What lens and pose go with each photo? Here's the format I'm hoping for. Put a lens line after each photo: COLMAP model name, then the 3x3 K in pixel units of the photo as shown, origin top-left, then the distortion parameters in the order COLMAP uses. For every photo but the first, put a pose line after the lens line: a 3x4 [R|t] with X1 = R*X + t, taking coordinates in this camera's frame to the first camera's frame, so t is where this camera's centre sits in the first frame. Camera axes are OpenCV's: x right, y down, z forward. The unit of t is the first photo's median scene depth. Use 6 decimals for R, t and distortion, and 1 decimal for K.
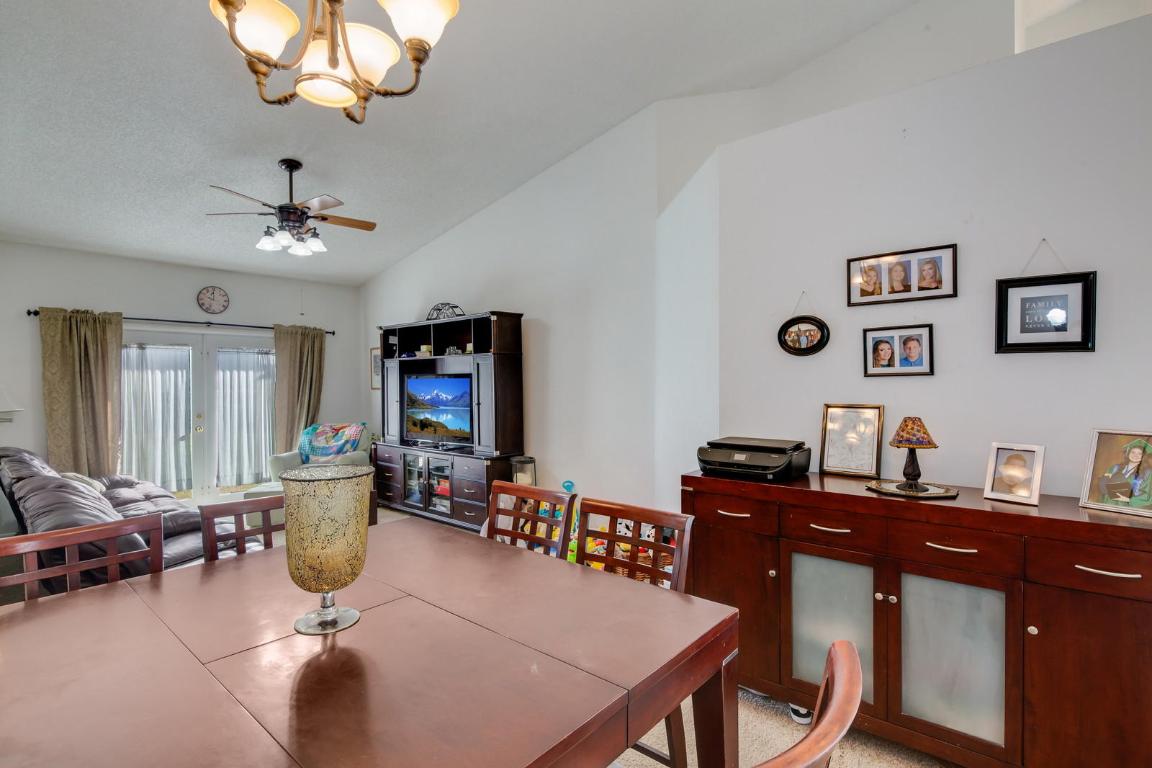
lens RADIAL K [[570.4, 0, 593.5], [0, 570.4, 385.5], [0, 0, 1]] dist [0.001972, -0.006093]
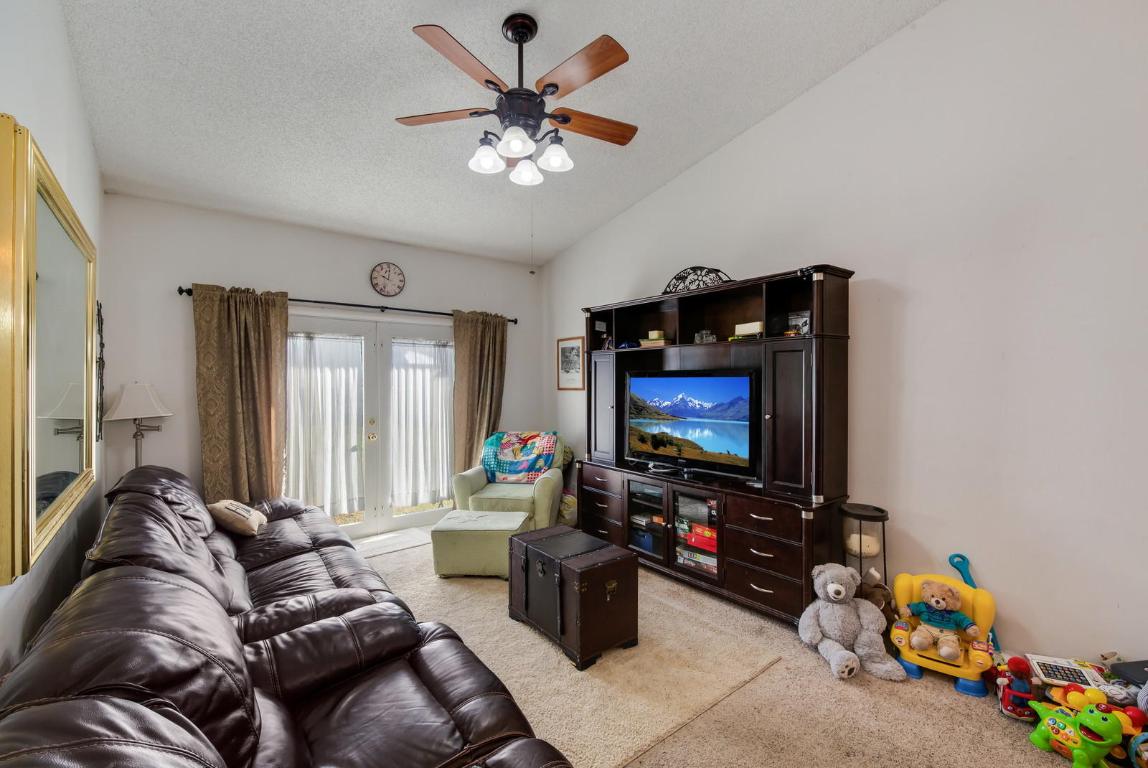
lens RADIAL K [[502.1, 0, 570.2], [0, 502.1, 392.6], [0, 0, 1]] dist [0.003830, -0.000325]
pose [[0.980260, 0.009885, -0.197463, -0.286866], [-0.006587, 0.999828, 0.017351, -0.002815], [0.197601, -0.015708, 0.980157, 0.370104]]
